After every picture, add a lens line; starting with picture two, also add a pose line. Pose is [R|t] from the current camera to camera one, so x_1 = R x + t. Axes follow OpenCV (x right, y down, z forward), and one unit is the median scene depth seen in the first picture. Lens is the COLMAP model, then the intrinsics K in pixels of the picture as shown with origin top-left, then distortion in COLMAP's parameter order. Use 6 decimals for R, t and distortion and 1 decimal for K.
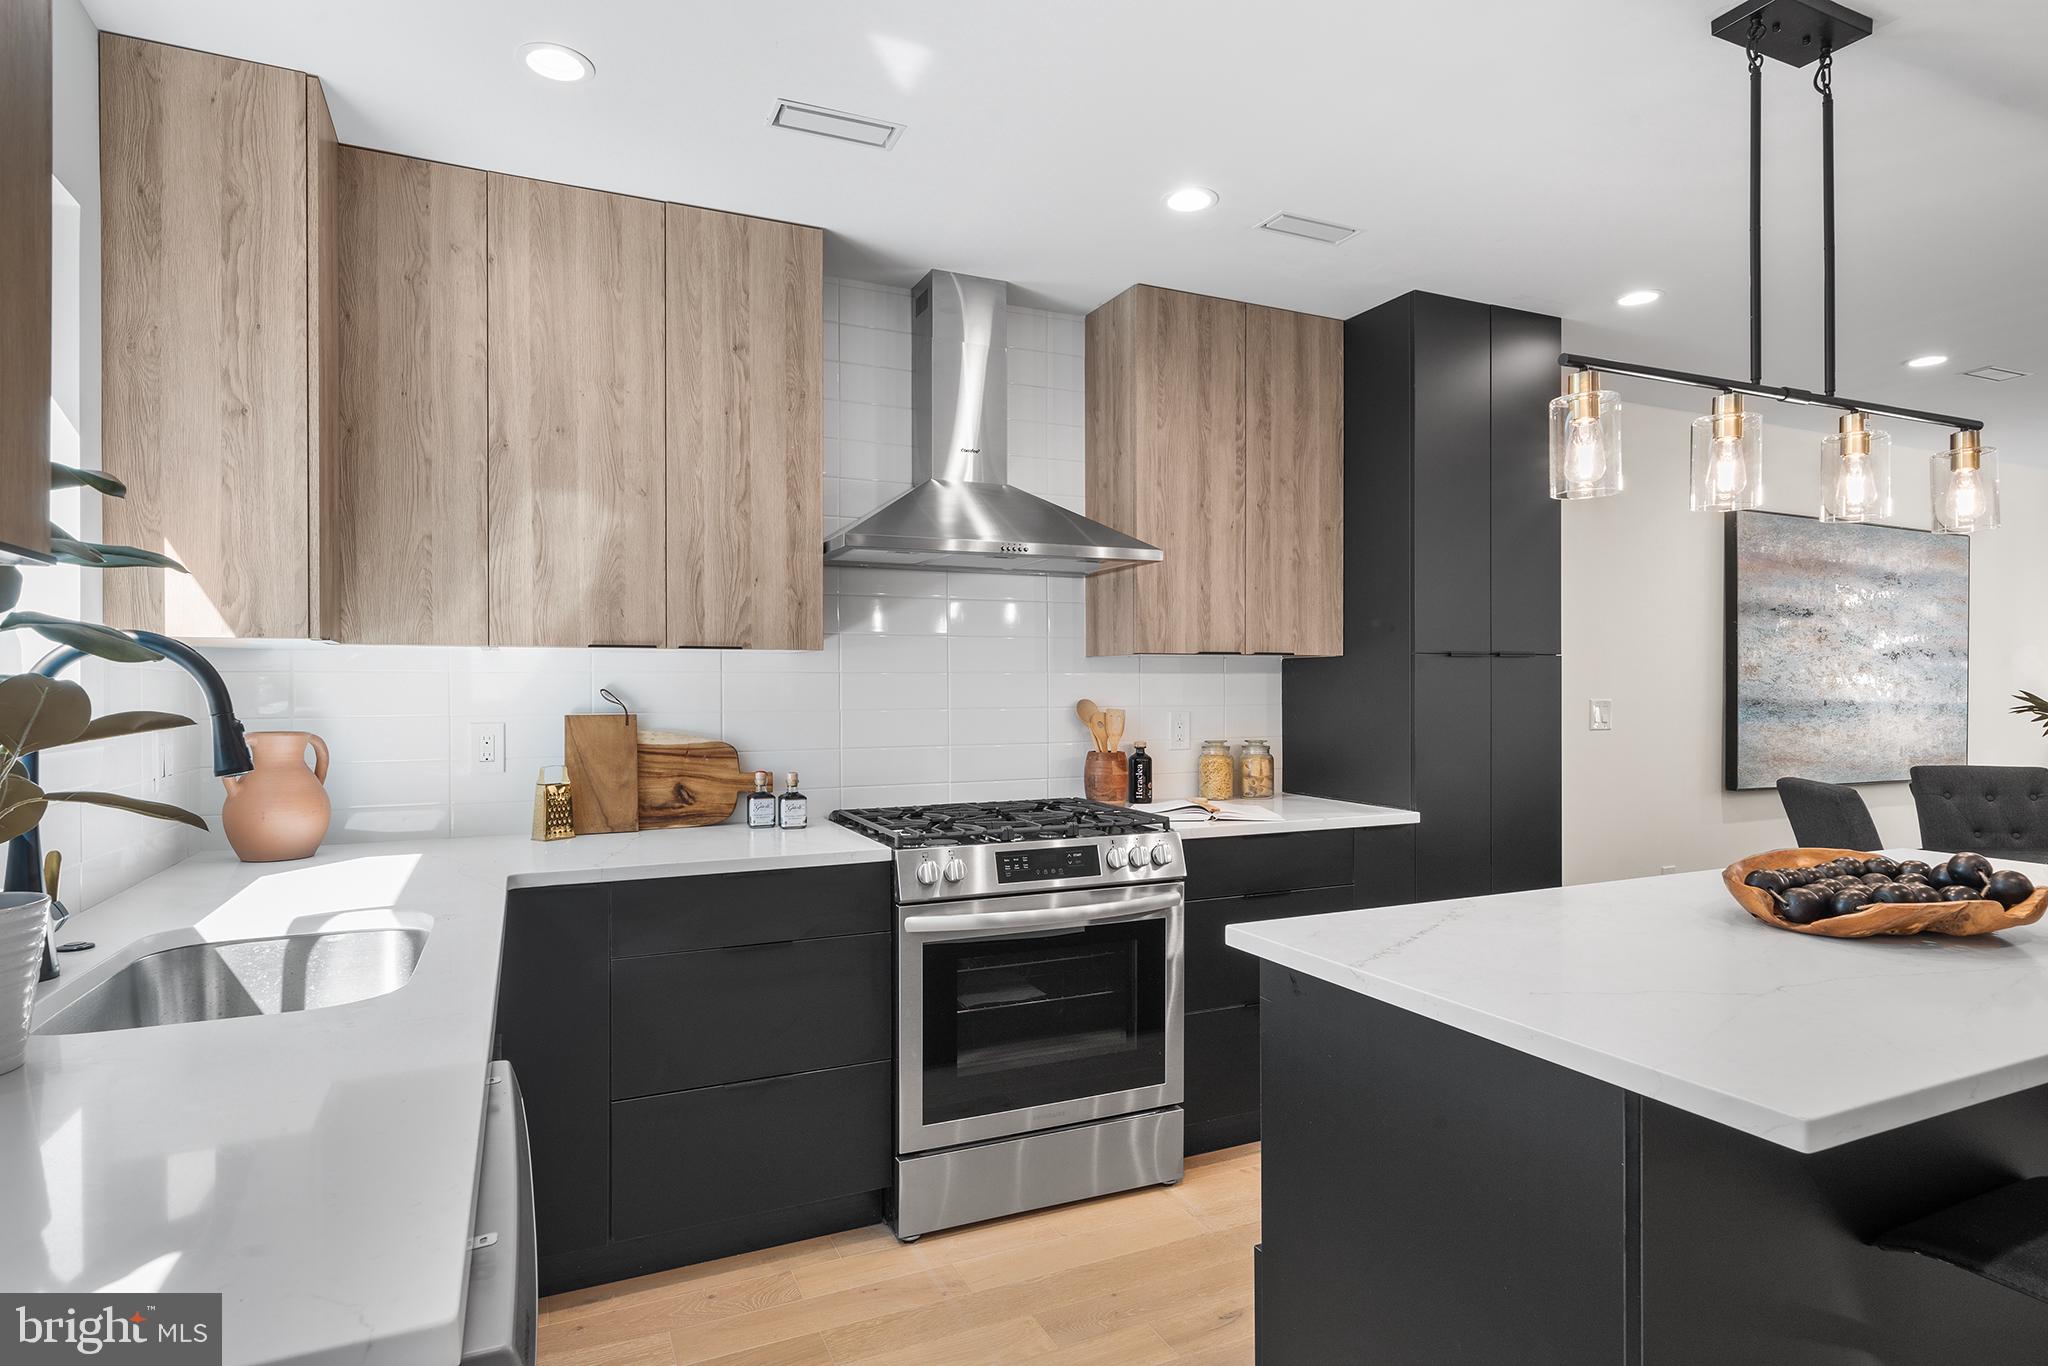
lens RADIAL K [[1096.1, 0, 1024.0], [0, 1096.1, 689.9], [0, 0, 1]] dist [0.000579, -0.000286]
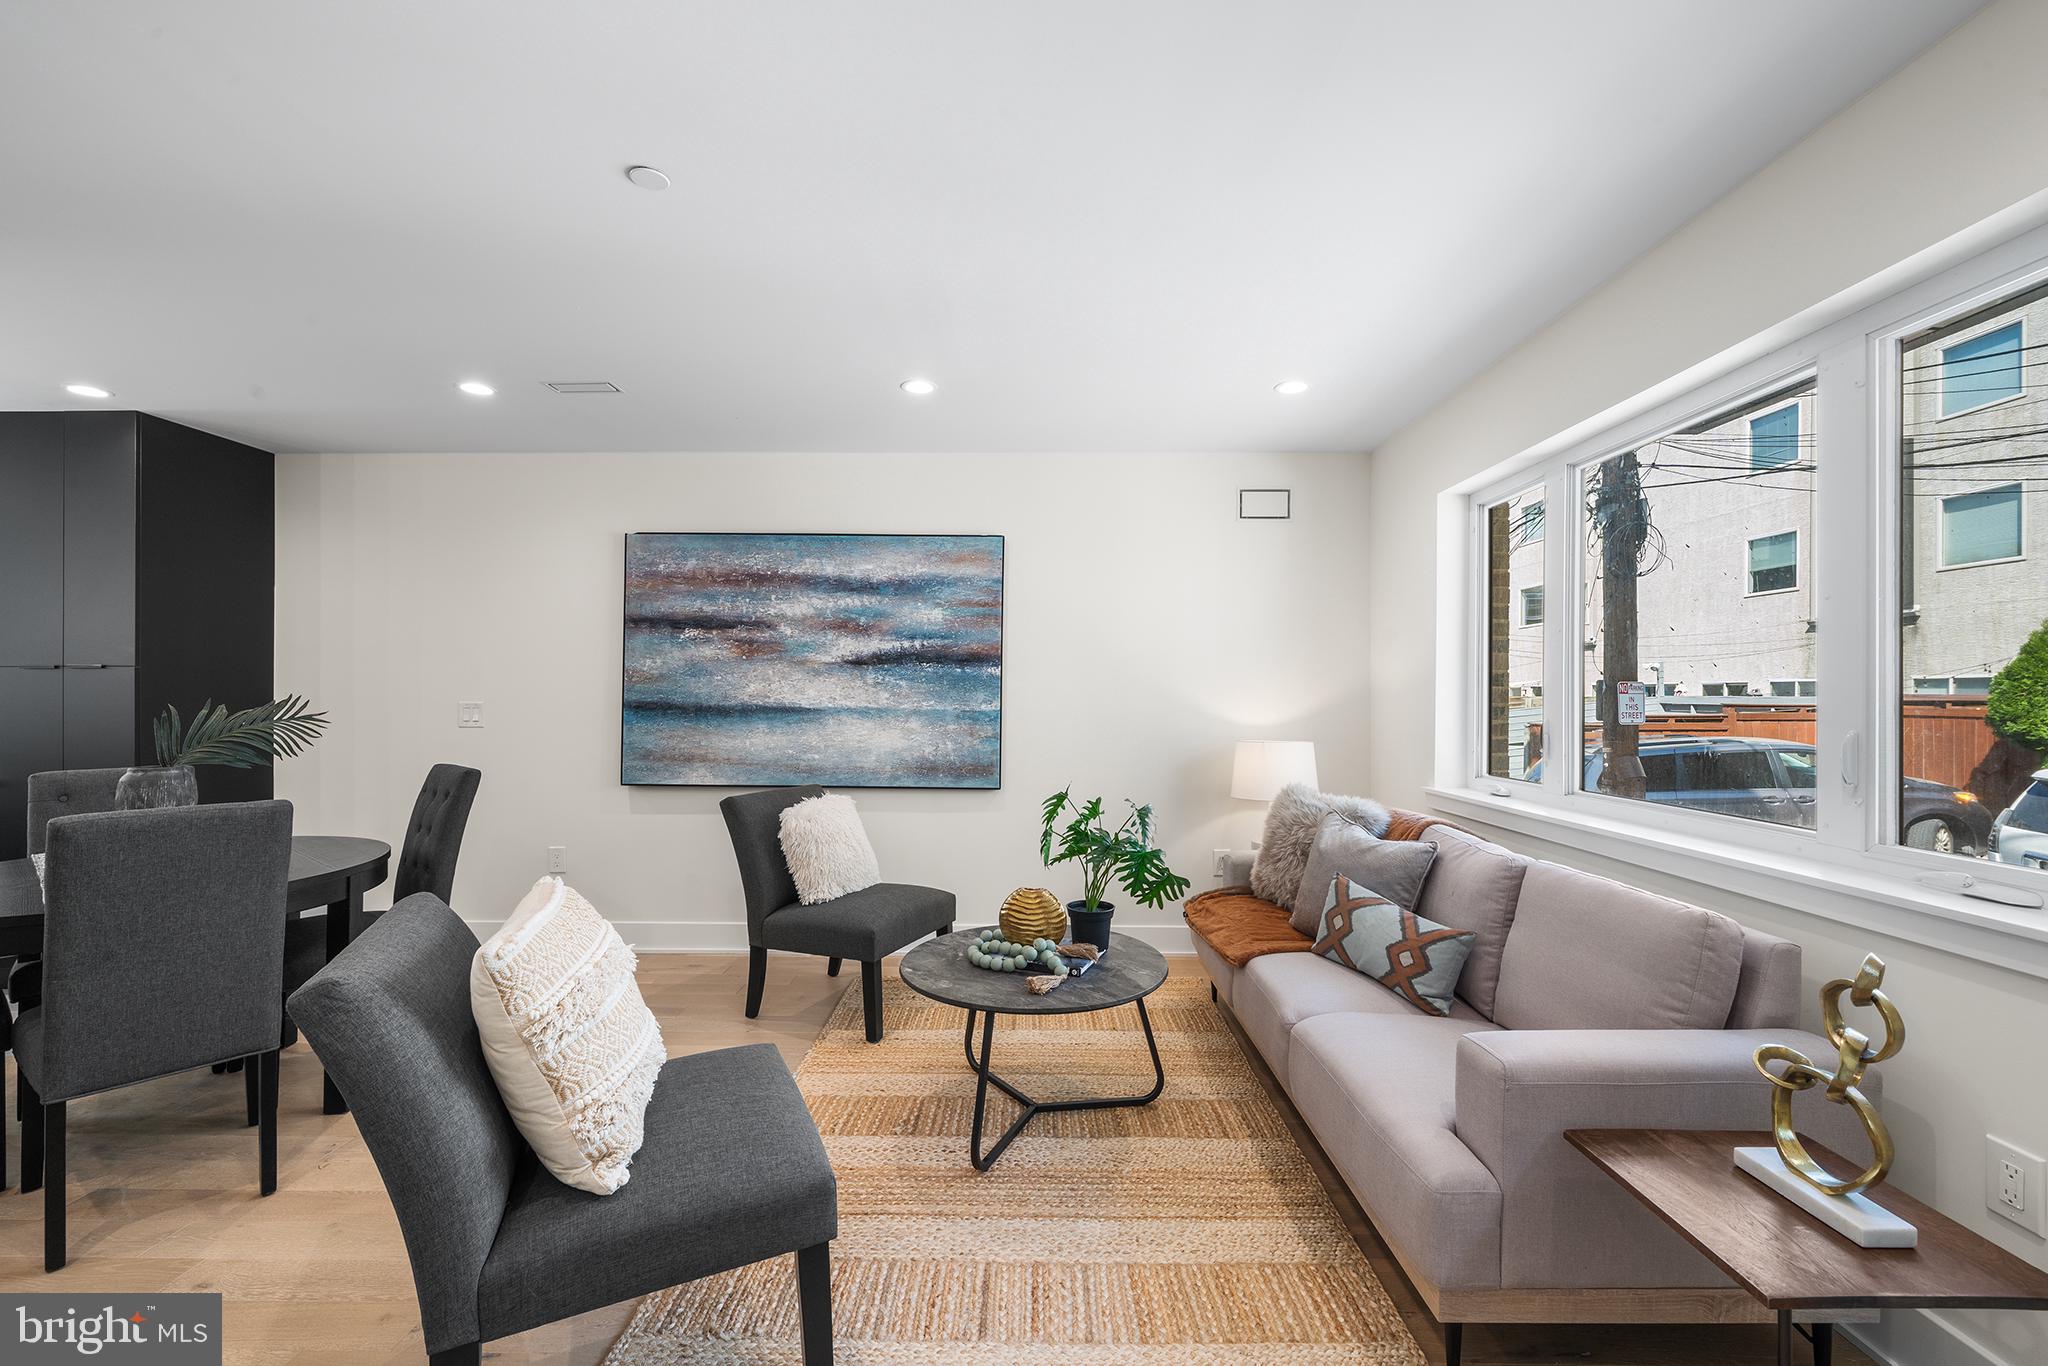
lens RADIAL K [[824.7, 0, 1022.3], [0, 824.7, 687.7], [0, 0, 1]] dist [-0.000358, -0.000110]
pose [[0.902081, 0.002775, -0.431557, 1.964581], [-0.006763, 0.999947, -0.007708, -0.006252], [0.431513, 0.009871, 0.902053, 0.597105]]
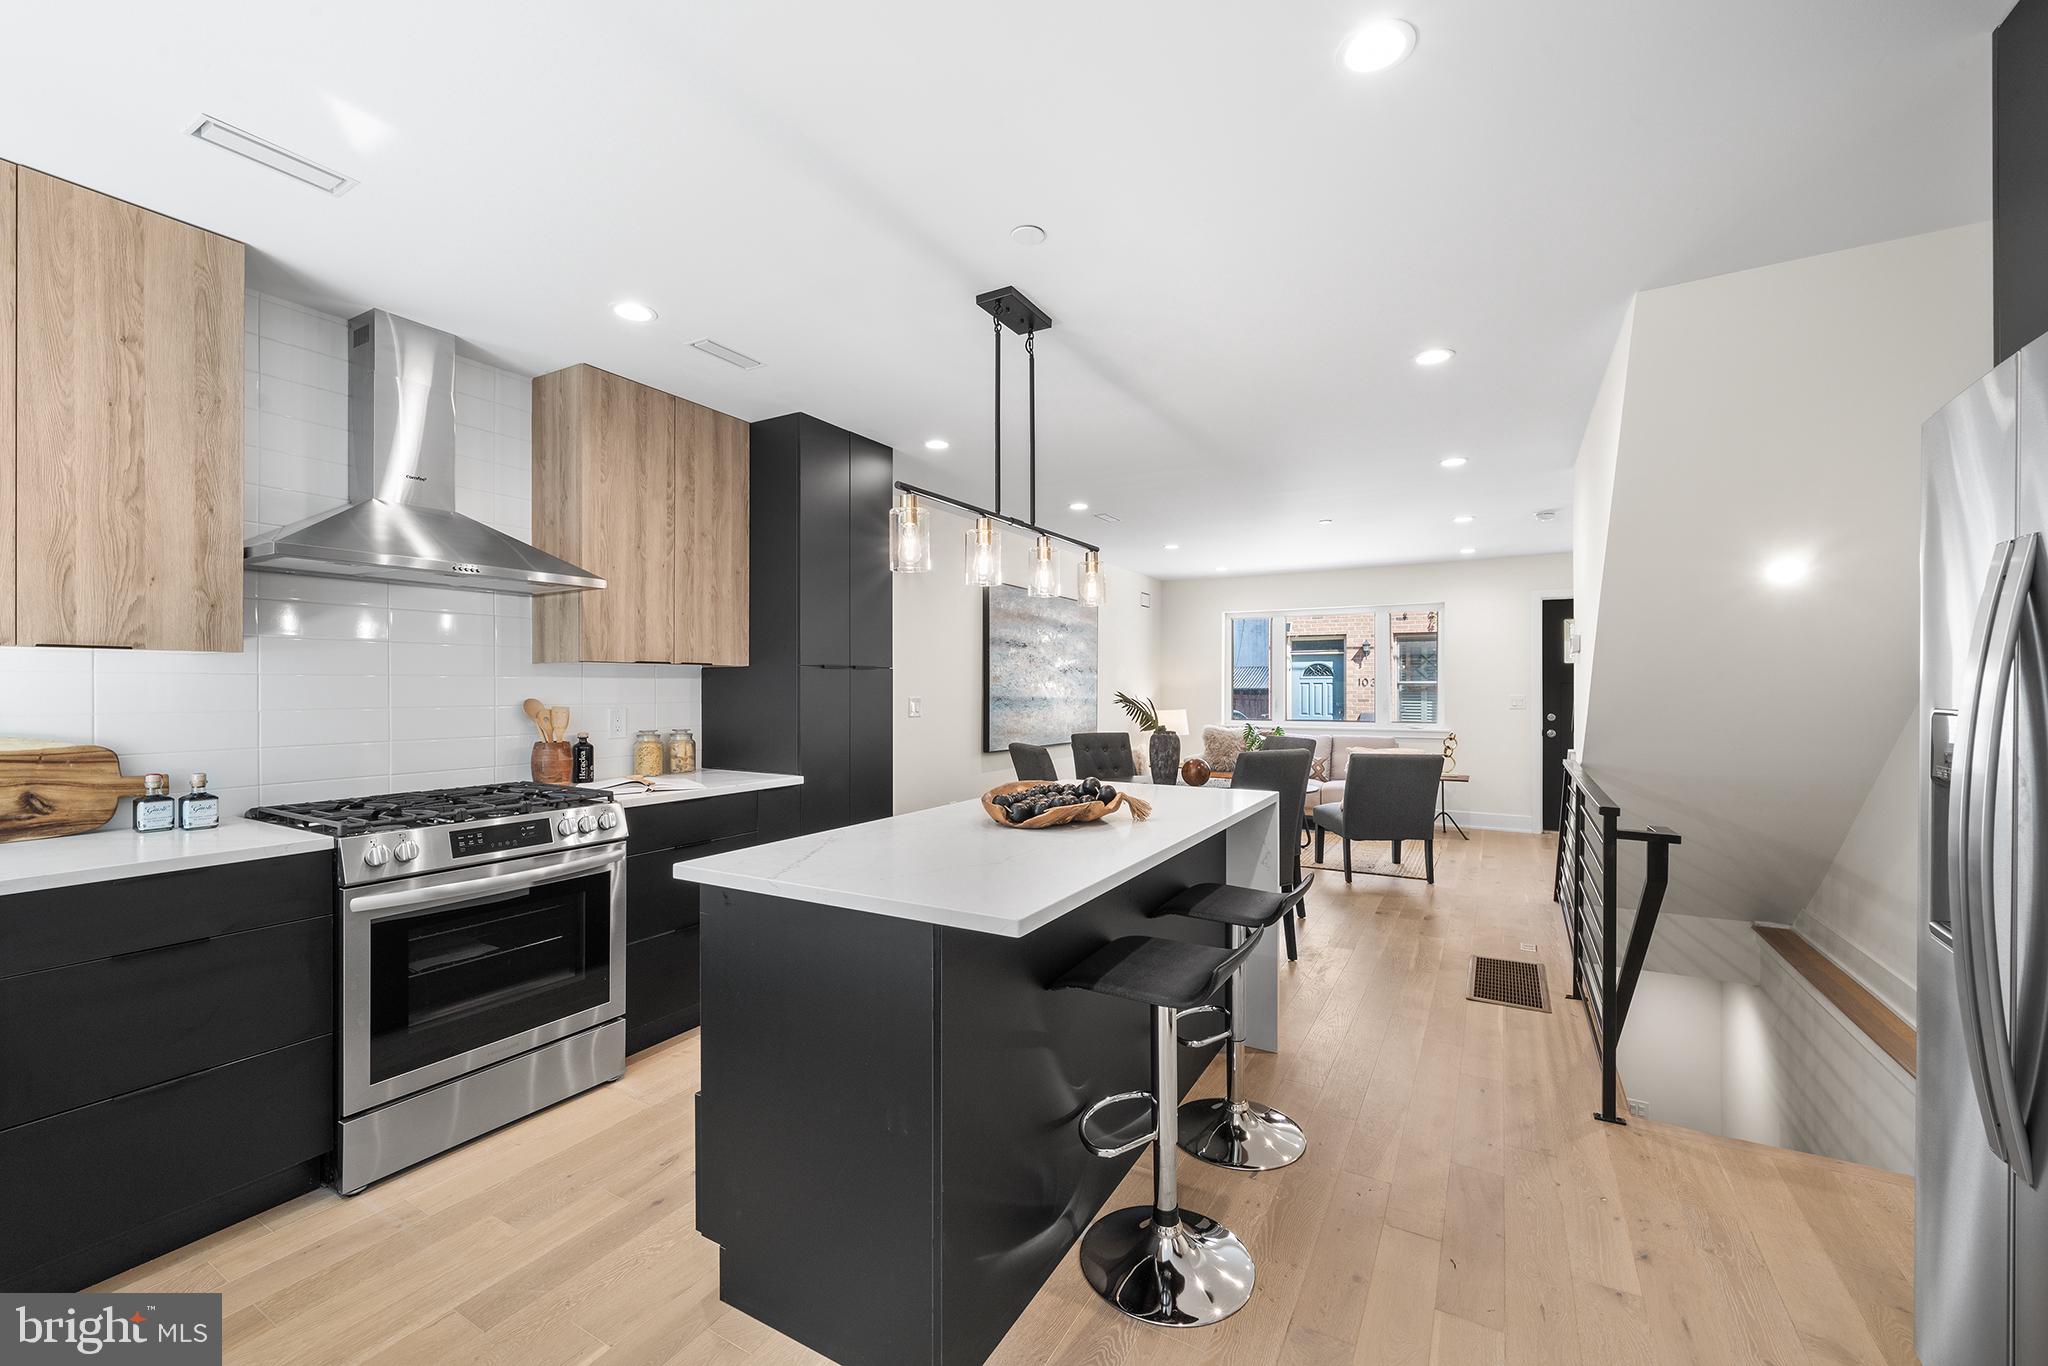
lens RADIAL K [[824.7, 0, 1022.3], [0, 824.7, 687.7], [0, 0, 1]] dist [-0.000358, -0.000110]
pose [[0.815903, 0.002449, 0.578184, -0.028408], [-0.000297, 0.999993, -0.003816, -0.000221], [-0.578189, 0.002942, 0.815898, -0.045072]]
